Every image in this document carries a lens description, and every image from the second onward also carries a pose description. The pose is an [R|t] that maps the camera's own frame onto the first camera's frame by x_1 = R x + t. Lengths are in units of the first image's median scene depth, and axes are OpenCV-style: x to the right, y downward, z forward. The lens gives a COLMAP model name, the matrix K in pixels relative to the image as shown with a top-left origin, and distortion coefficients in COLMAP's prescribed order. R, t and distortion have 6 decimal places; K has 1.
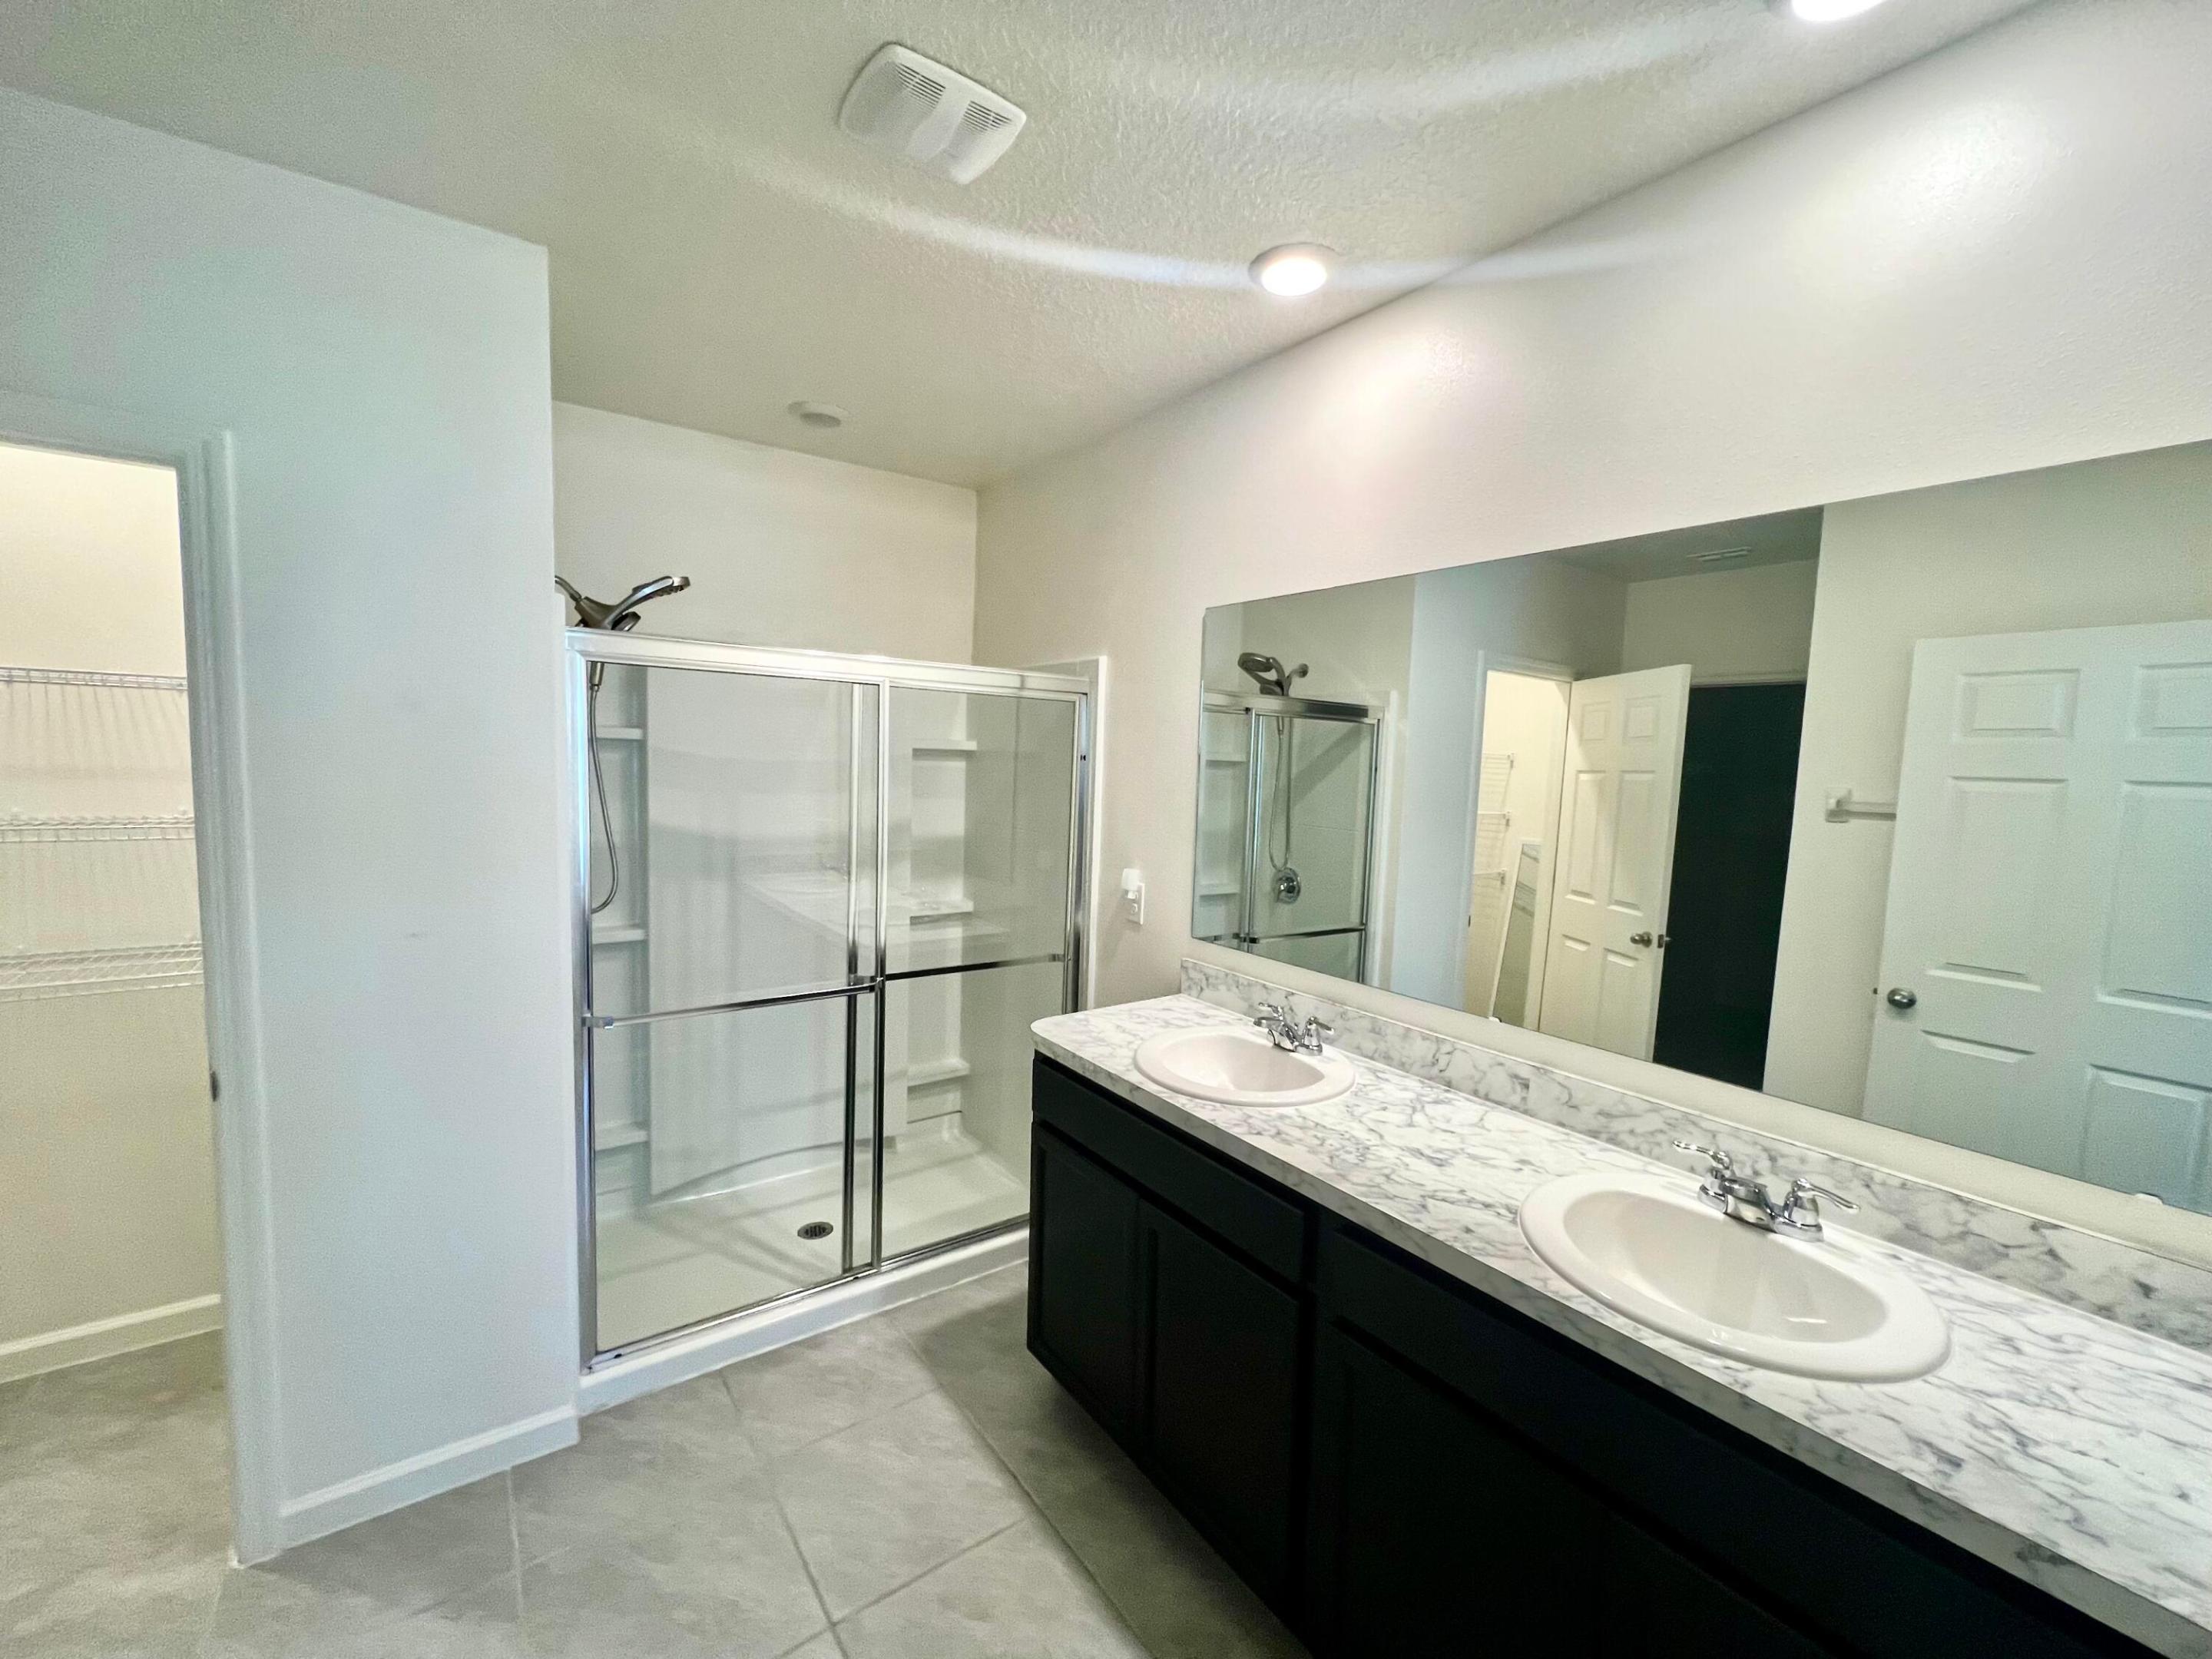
lens RADIAL K [[889.8, 0, 1104.3], [0, 889.8, 830.4], [0, 0, 1]] dist [-0.000622, 0.000419]
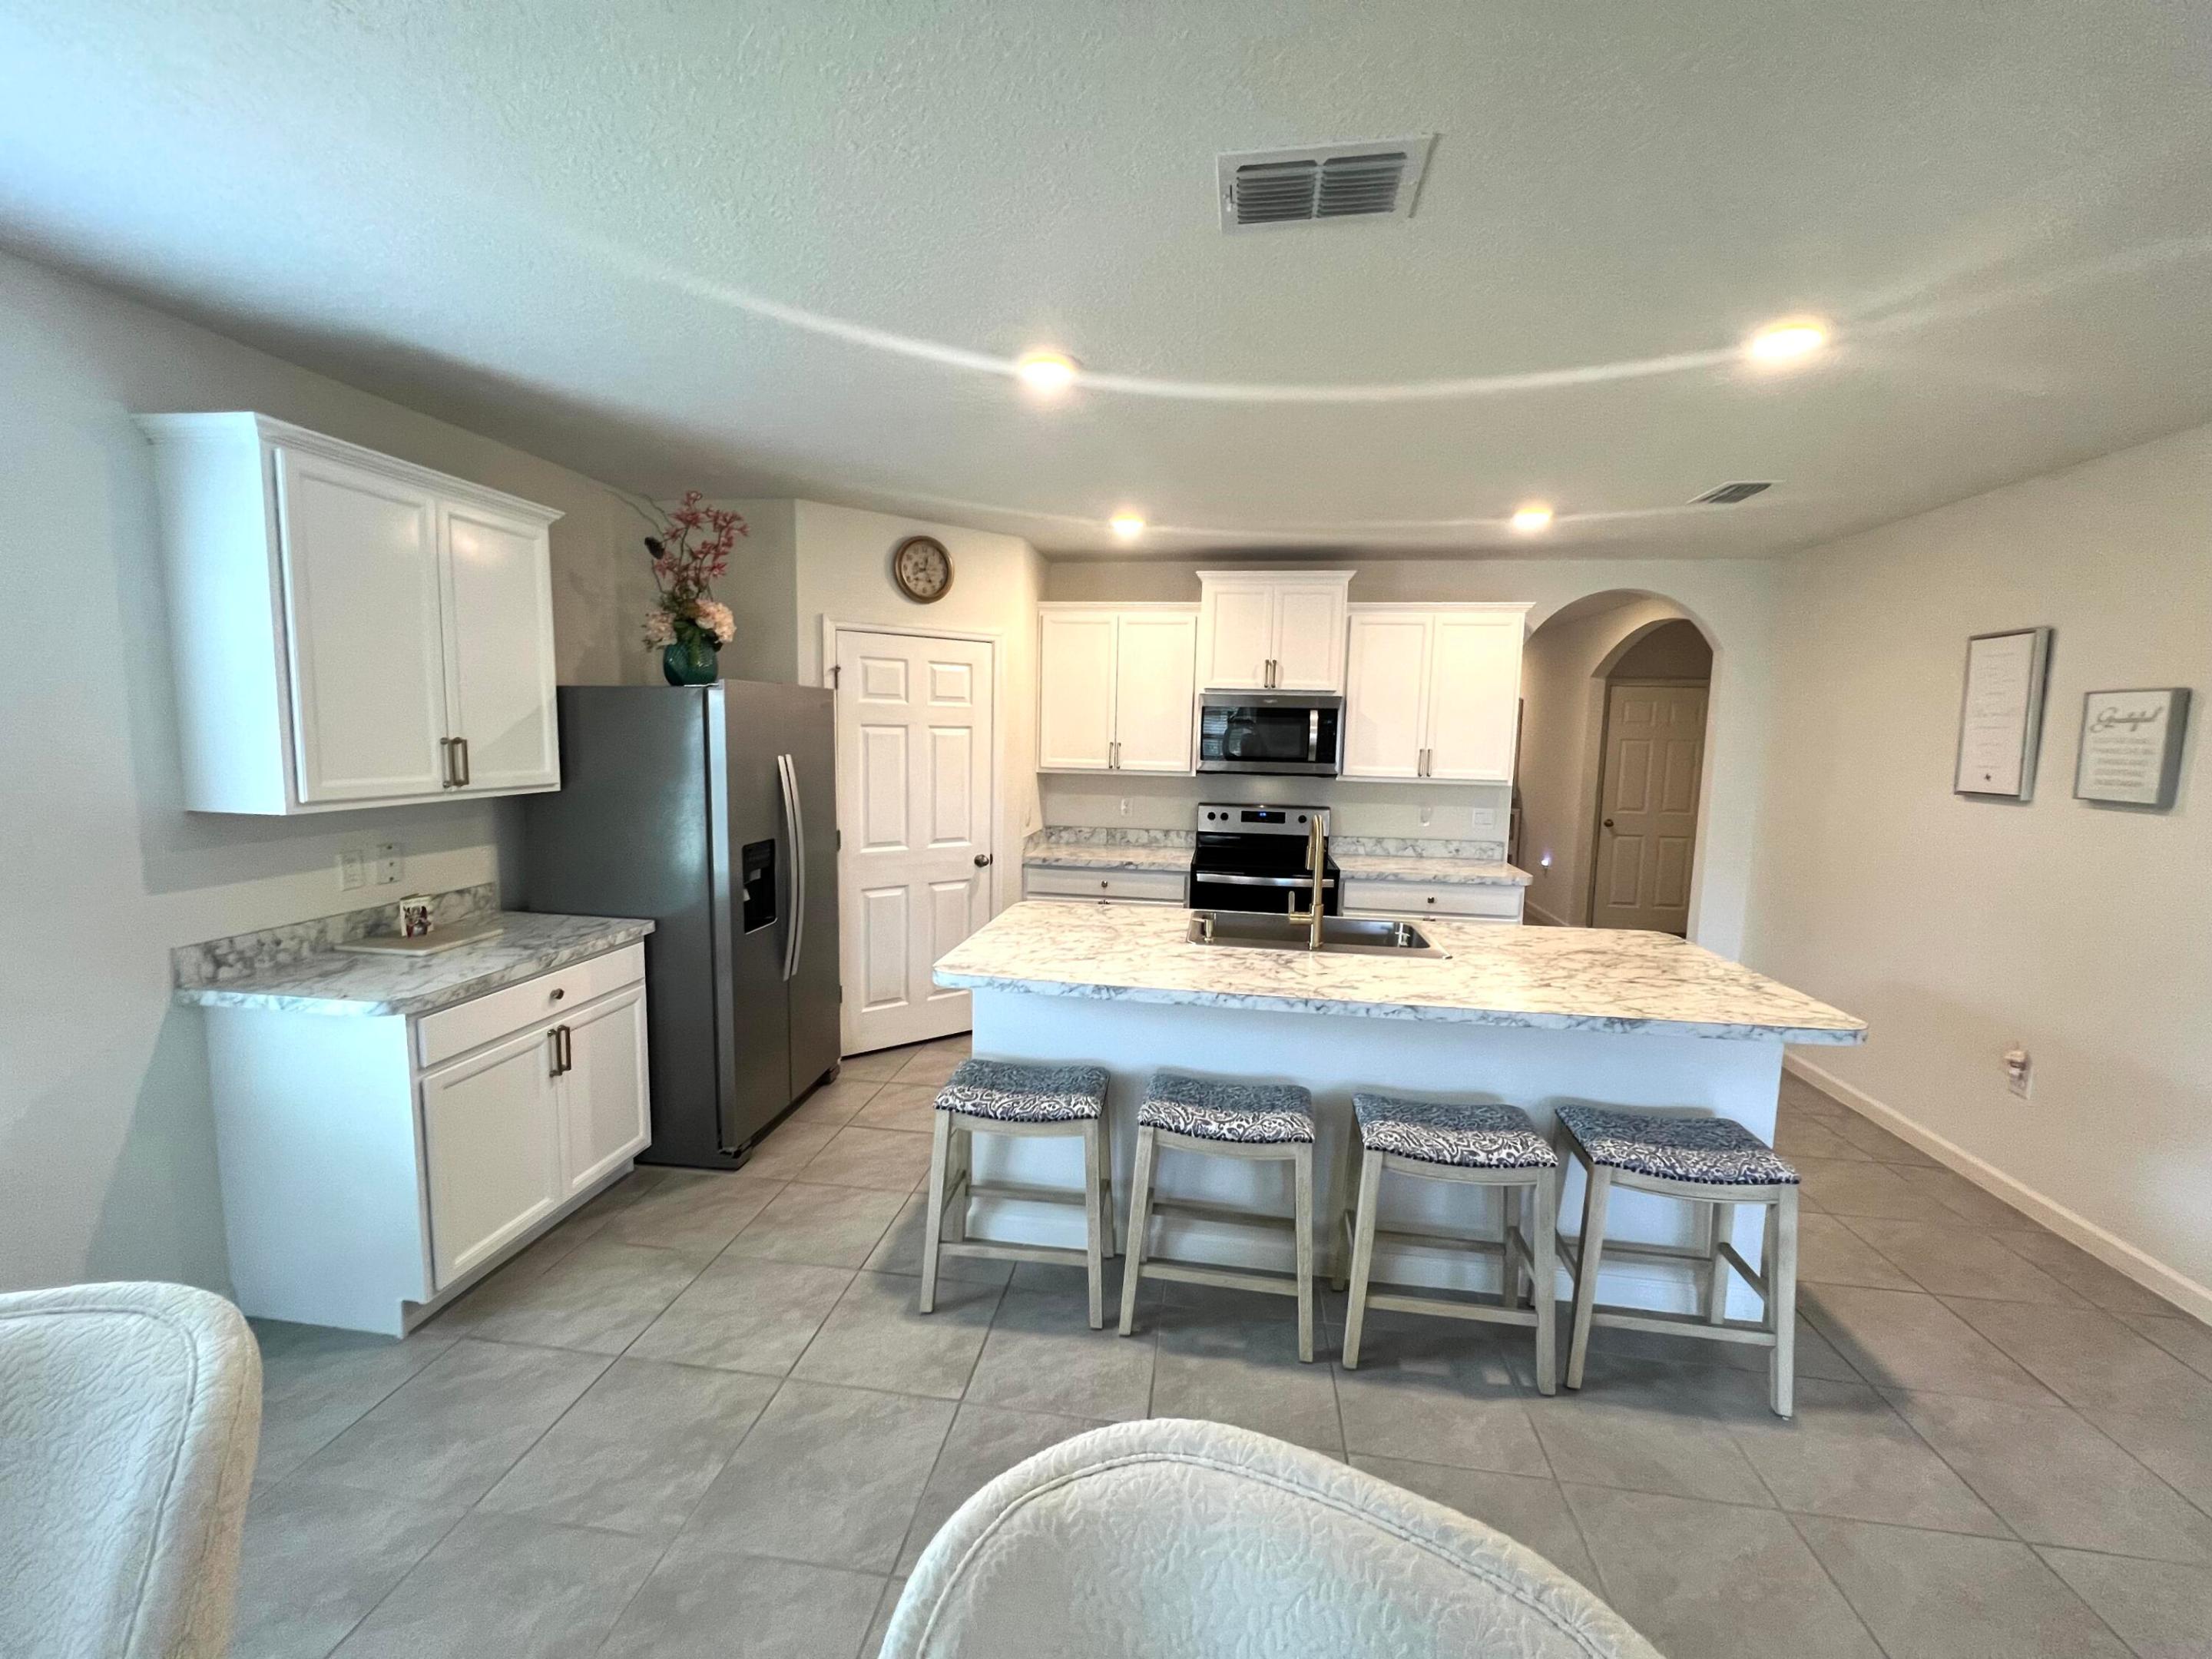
lens RADIAL K [[889.8, 0, 1101.2], [0, 889.8, 824.7], [0, 0, 1]] dist [-0.000622, 0.000419]
pose [[0.702186, -0.098773, 0.705109, -1.023027], [0.067350, 0.995105, 0.072325, -0.064303], [-0.708801, -0.003297, 0.705401, 0.187039]]
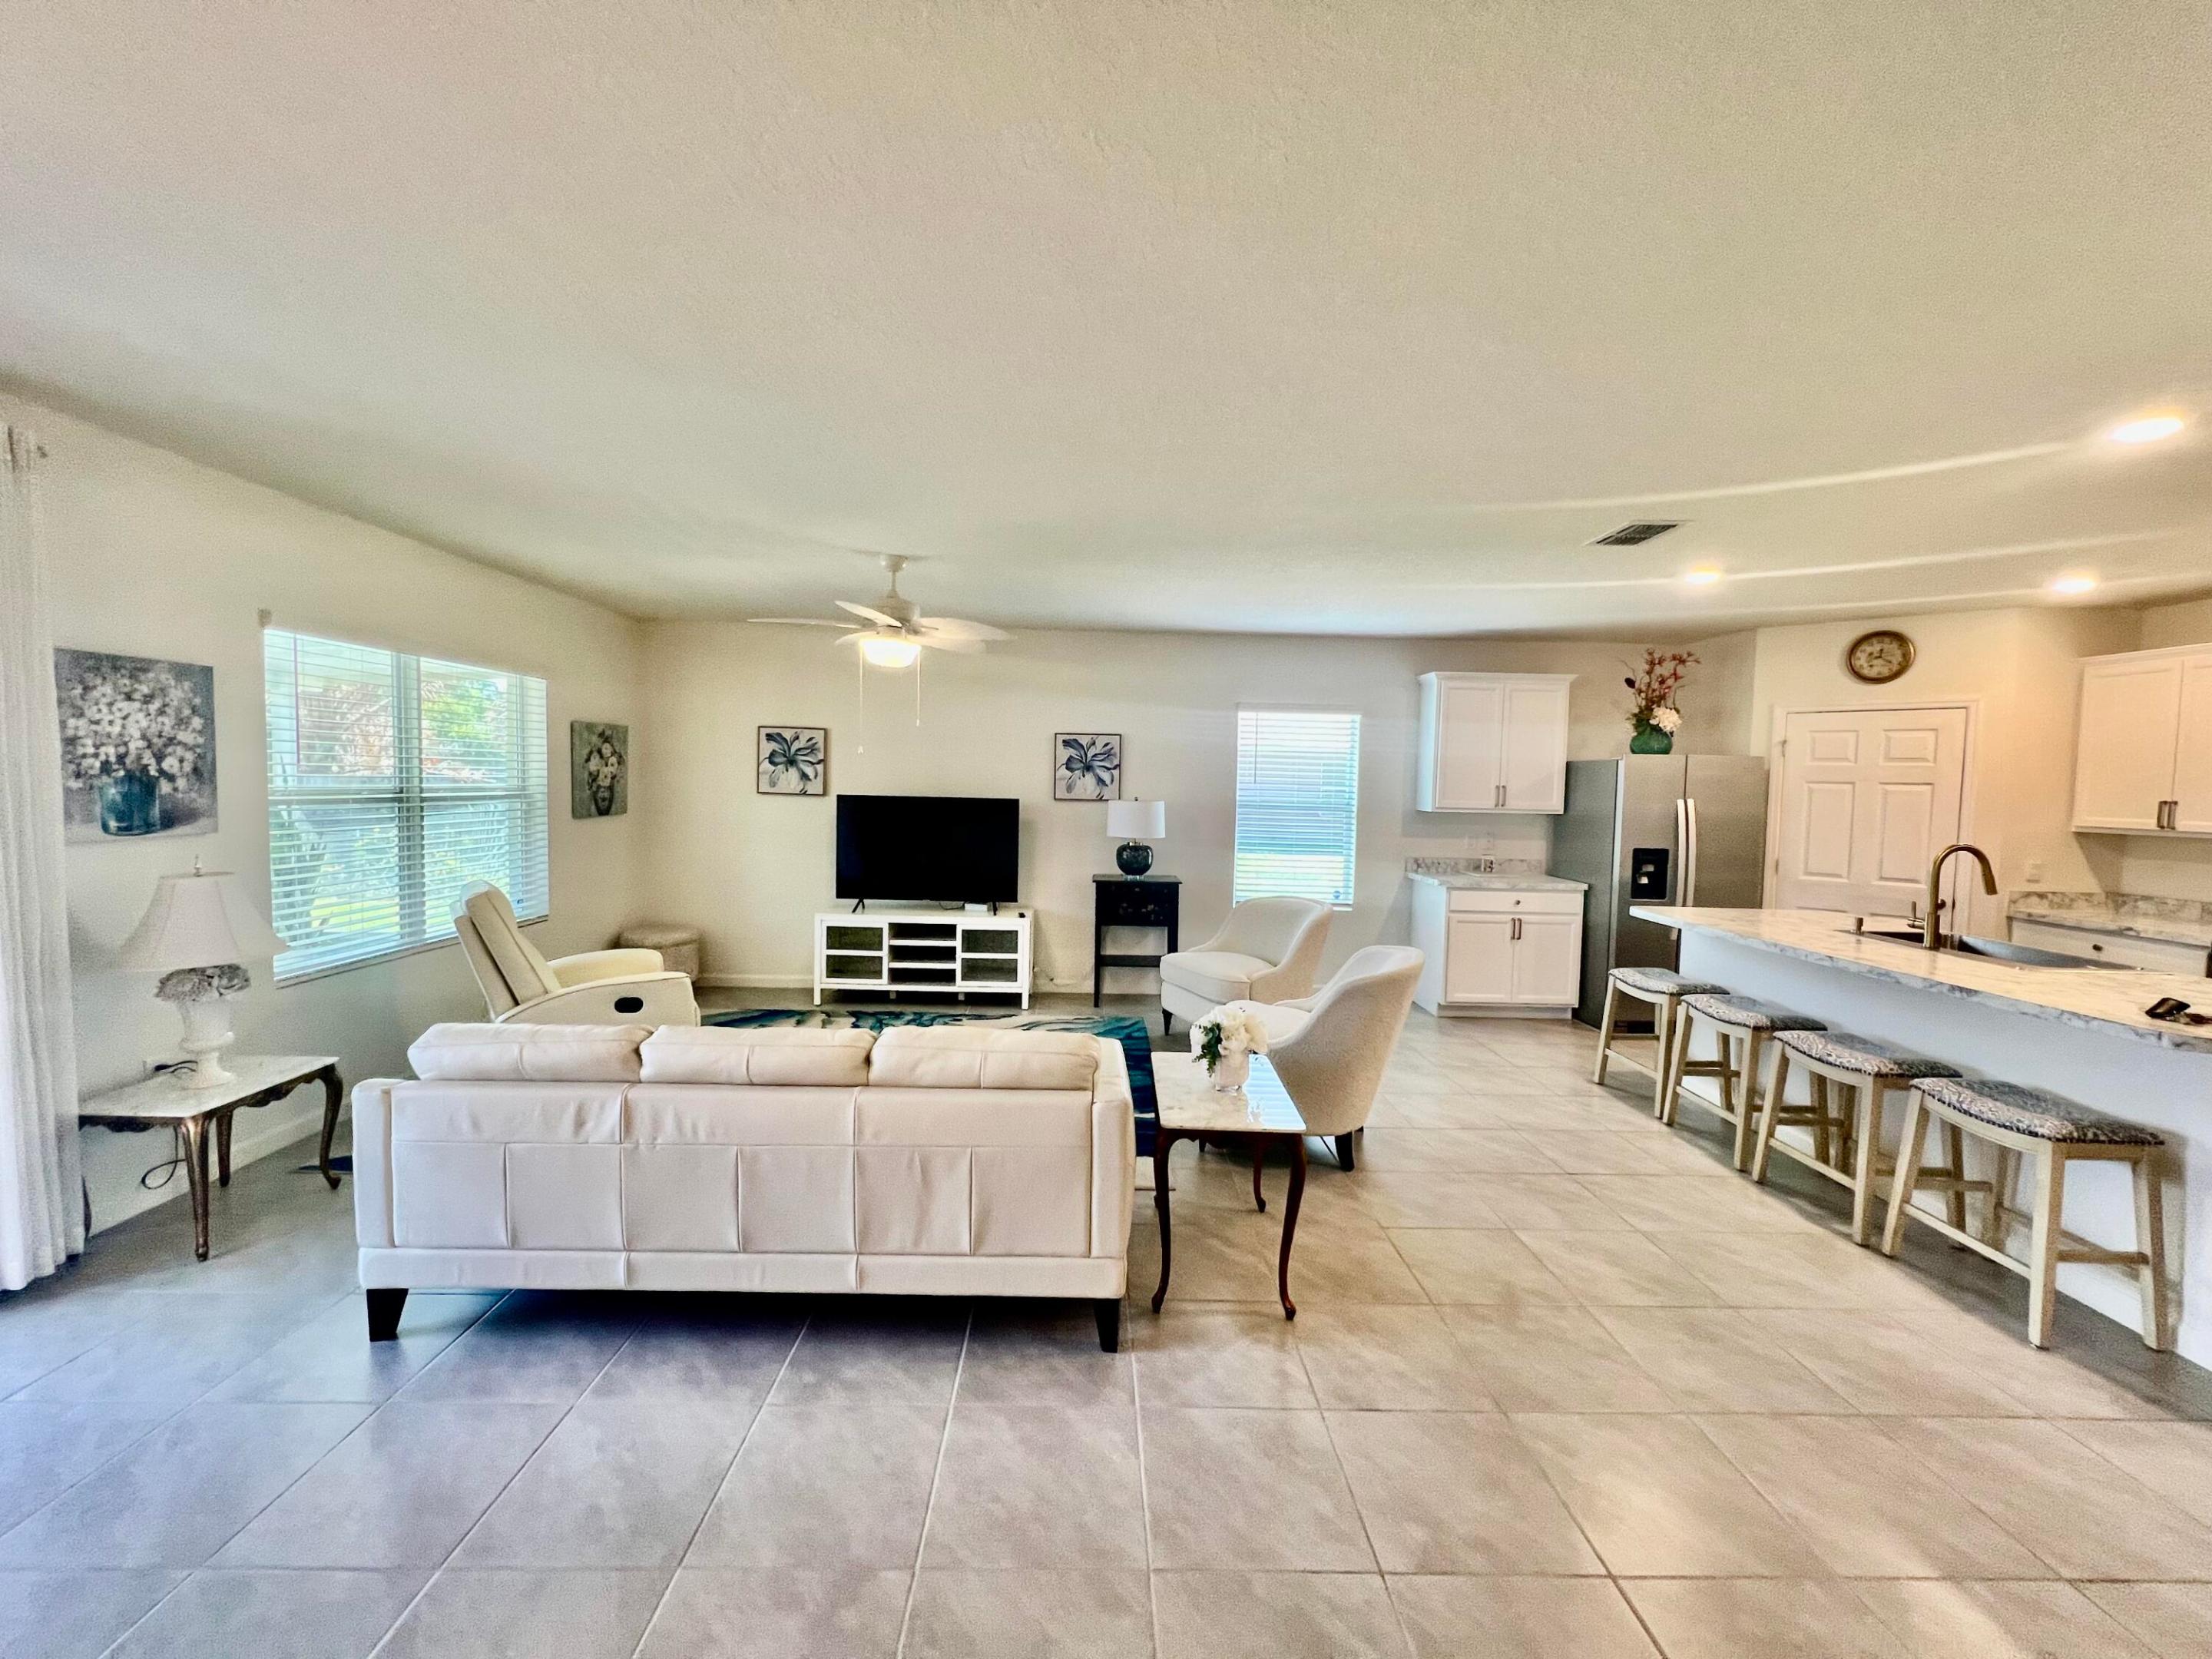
lens RADIAL K [[889.8, 0, 1100.6], [0, 889.8, 826.9], [0, 0, 1]] dist [-0.000622, 0.000419]
pose [[0.815474, 0.011268, -0.578684, 0.185885], [-0.041840, 0.998342, -0.039520, 0.229222], [0.577280, 0.056440, 0.814593, -1.996698]]
